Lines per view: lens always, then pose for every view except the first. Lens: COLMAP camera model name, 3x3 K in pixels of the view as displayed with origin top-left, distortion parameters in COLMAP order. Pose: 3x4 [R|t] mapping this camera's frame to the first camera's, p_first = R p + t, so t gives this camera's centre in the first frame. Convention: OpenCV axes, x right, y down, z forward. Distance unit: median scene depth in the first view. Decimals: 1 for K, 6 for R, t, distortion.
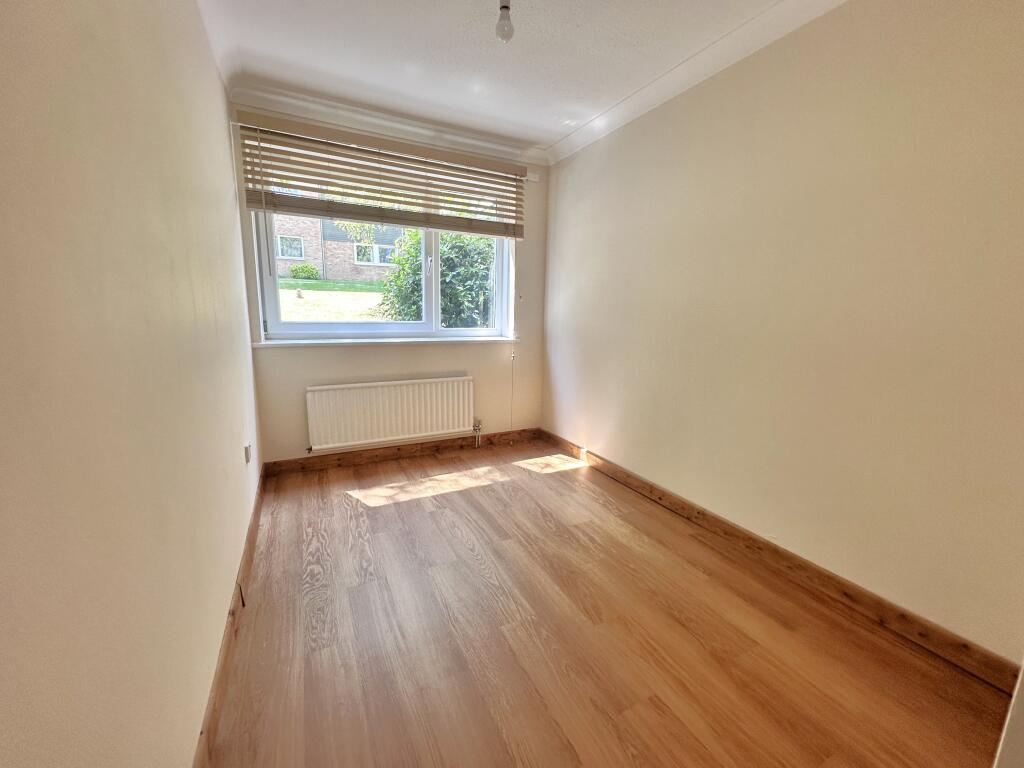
lens RADIAL K [[408.2, 0, 510.6], [0, 408.2, 383.3], [0, 0, 1]] dist [-0.000787, 0.000324]
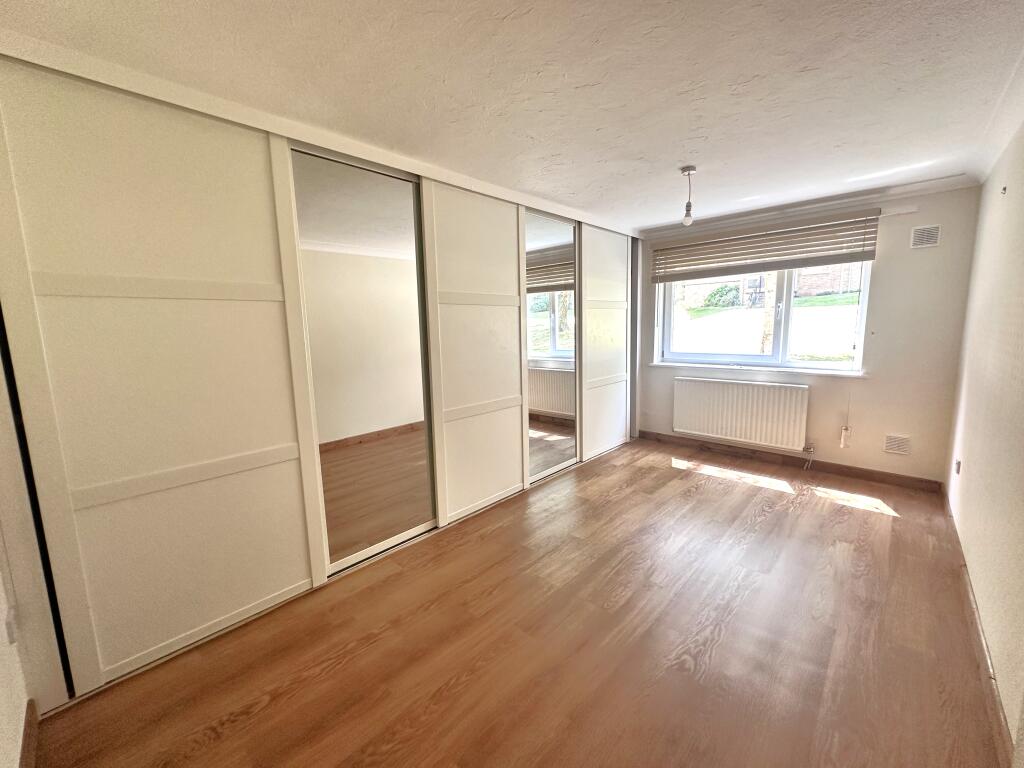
lens RADIAL K [[408.2, 0, 510.6], [0, 408.2, 383.3], [0, 0, 1]] dist [-0.000787, 0.000324]
pose [[0.329234, 0.119385, -0.936671, 0.764919], [-0.116871, 0.989500, 0.085039, -0.081683], [0.936988, 0.081472, 0.339729, -0.167160]]
